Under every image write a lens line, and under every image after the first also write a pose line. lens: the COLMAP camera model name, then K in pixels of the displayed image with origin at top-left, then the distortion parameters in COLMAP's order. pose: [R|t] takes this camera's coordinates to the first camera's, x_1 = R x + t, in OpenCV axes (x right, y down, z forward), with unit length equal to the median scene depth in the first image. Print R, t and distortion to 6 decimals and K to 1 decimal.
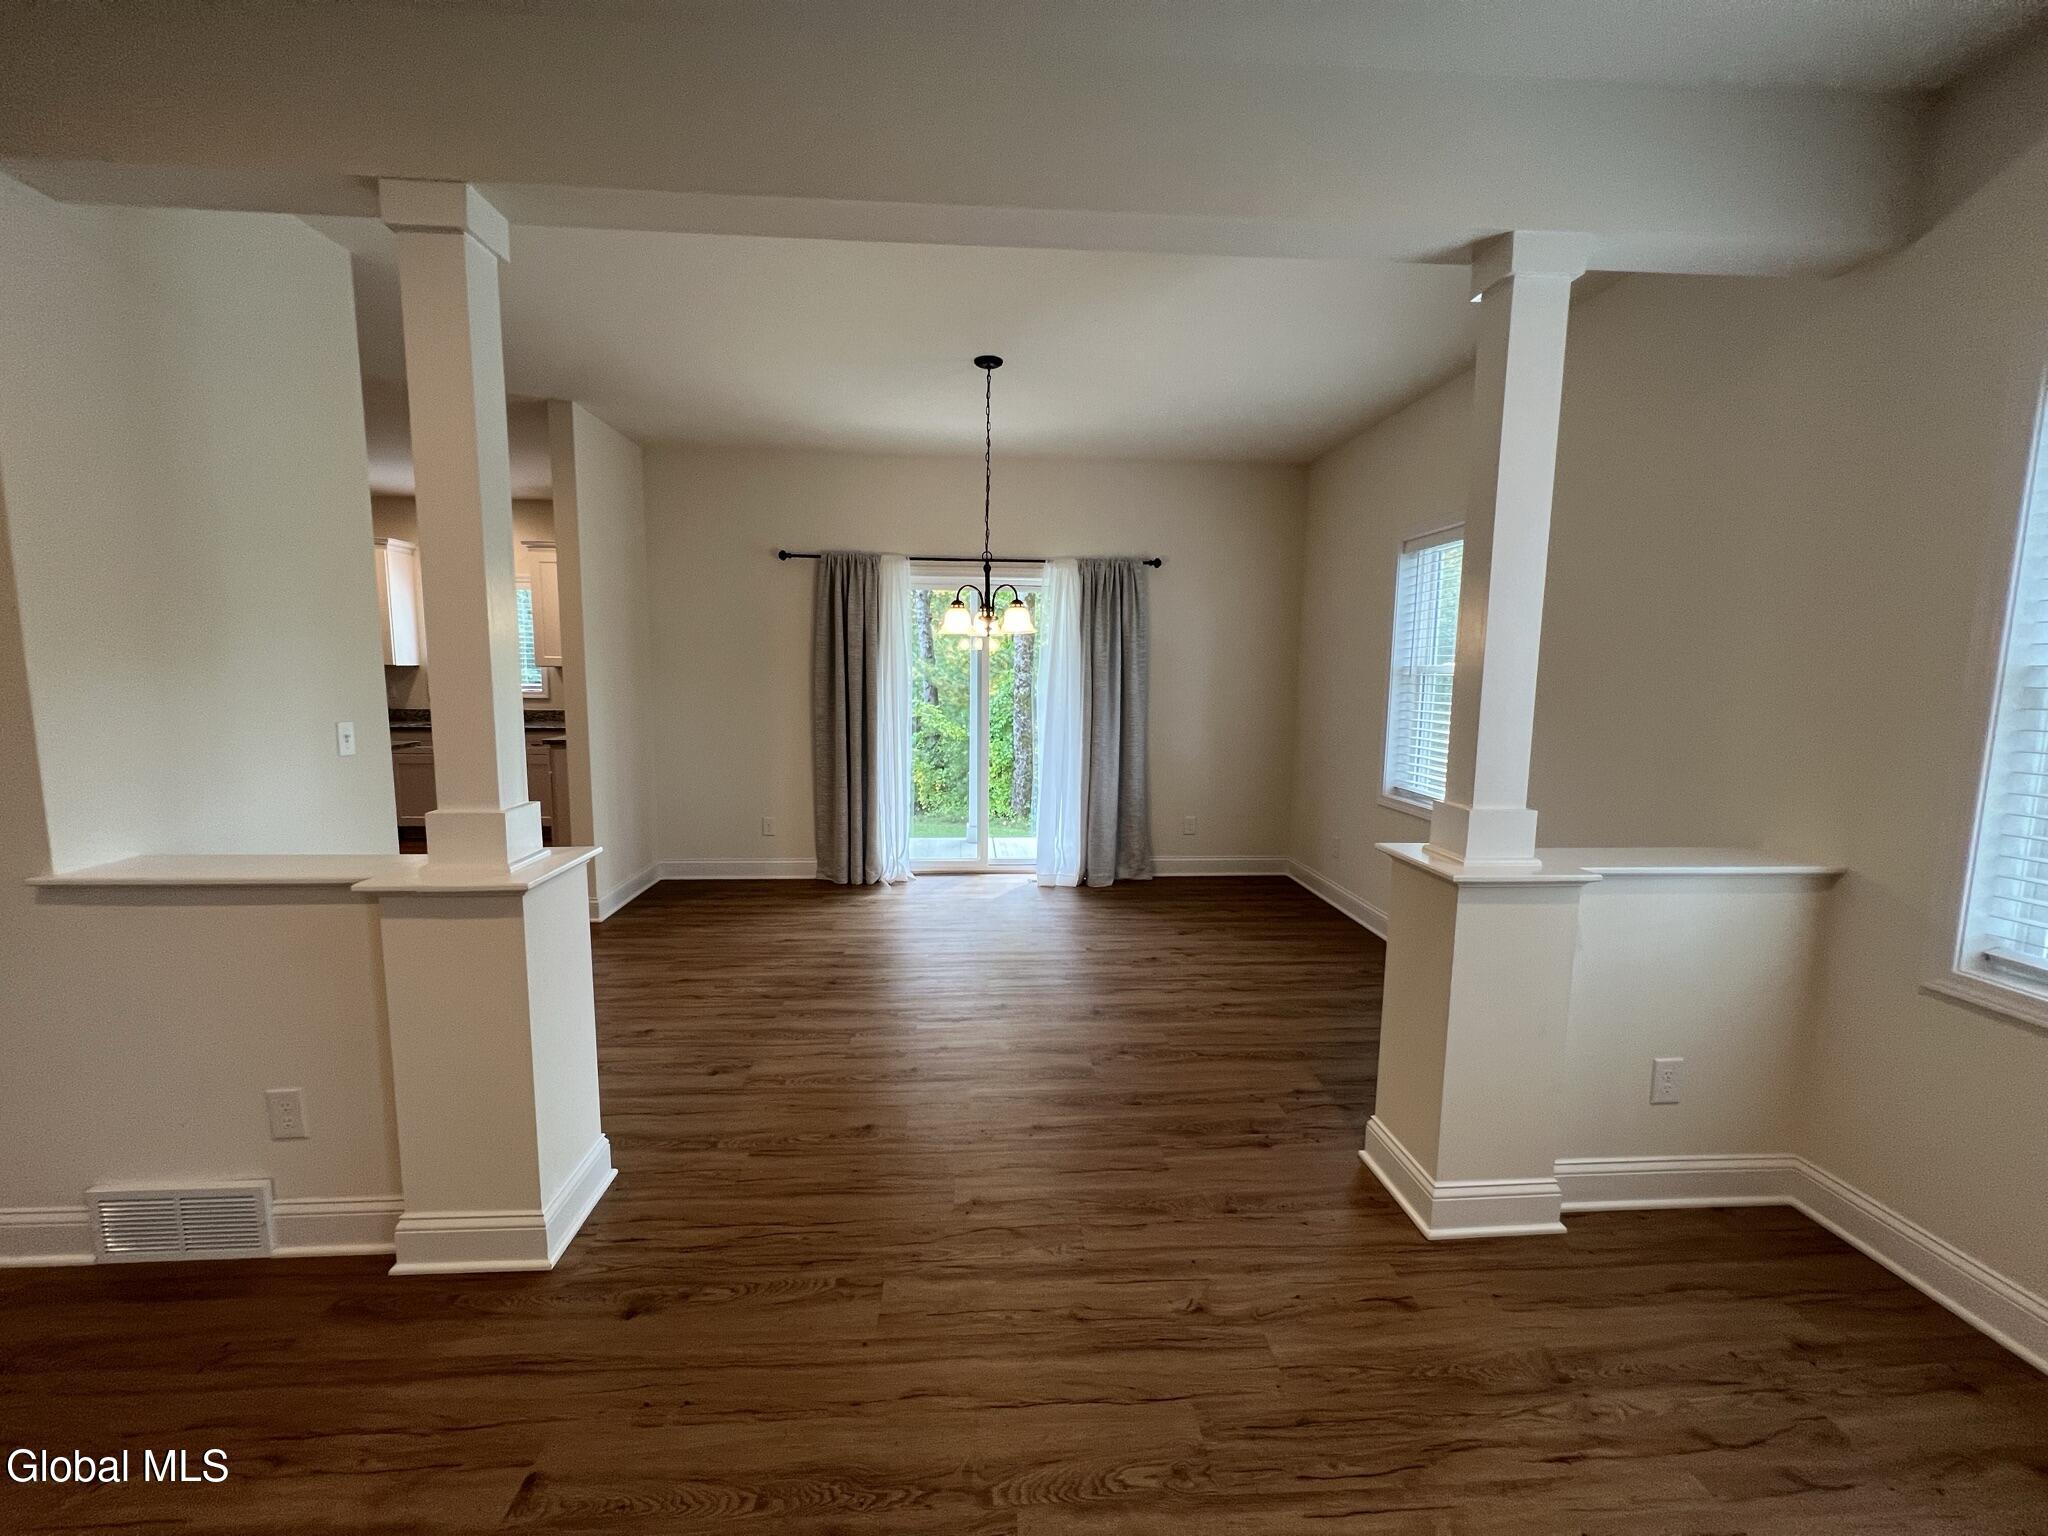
lens RADIAL K [[823.8, 0, 1023.0], [0, 823.8, 766.1], [0, 0, 1]] dist [-0.008000, 0.000126]
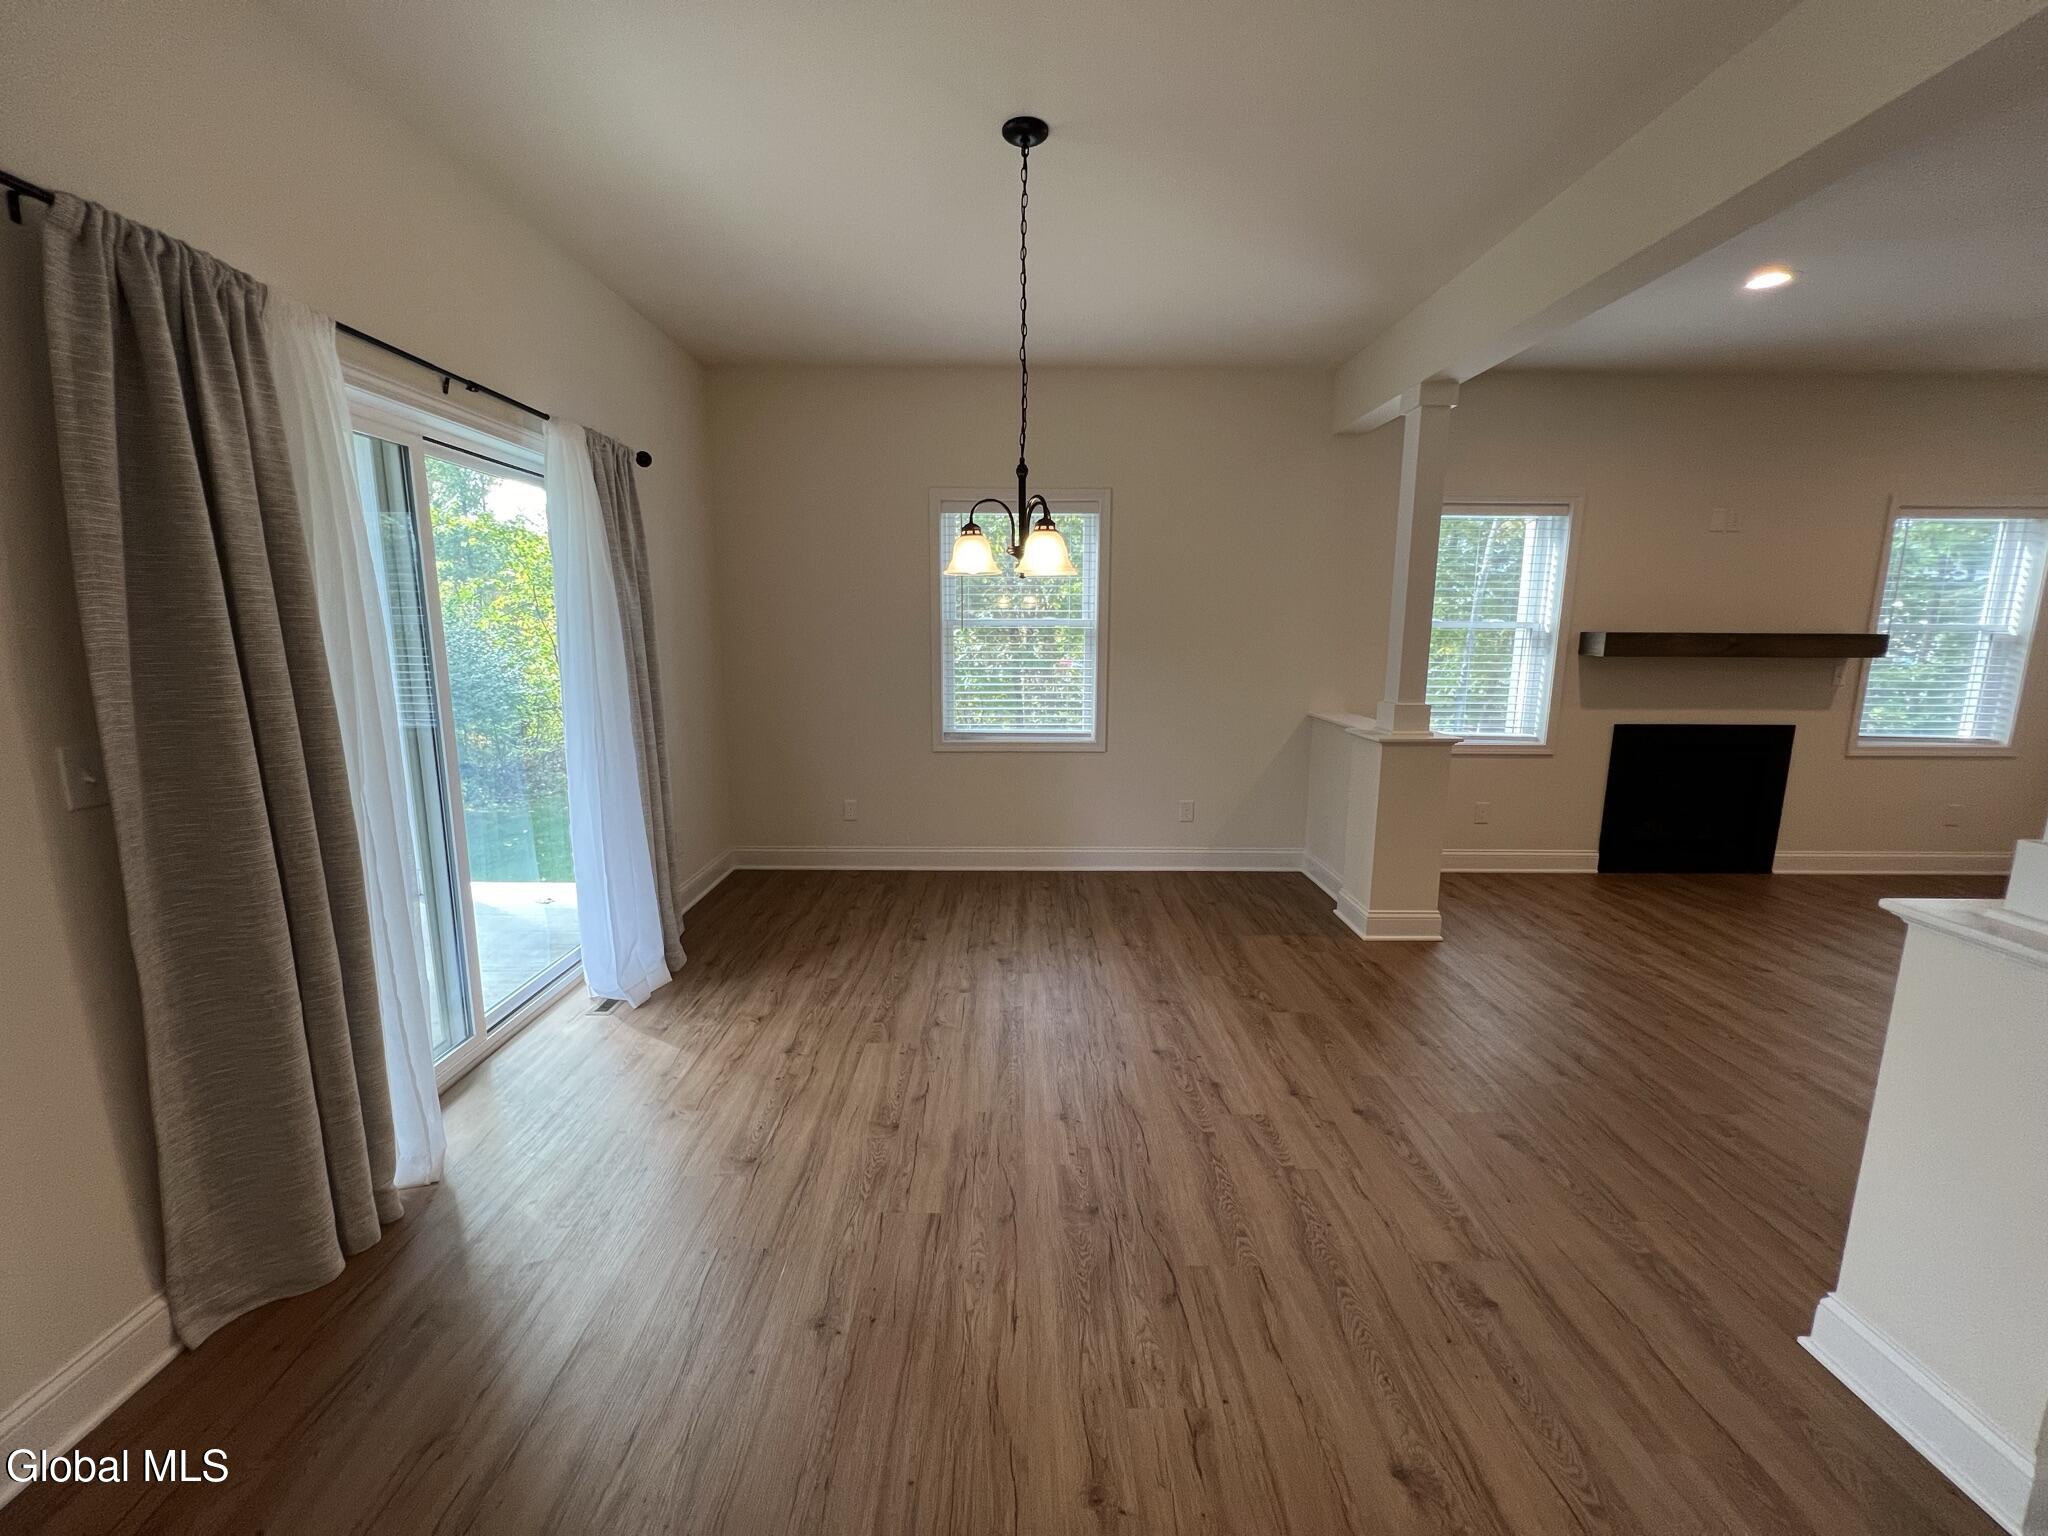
lens RADIAL K [[823.8, 0, 1021.4], [0, 823.8, 768.9], [0, 0, 1]] dist [-0.008000, 0.000126]
pose [[0.067016, -0.189046, 0.979679, -0.741701], [0.119593, 0.976329, 0.180219, -0.132468], [-0.990559, 0.105085, 0.088038, 1.008463]]
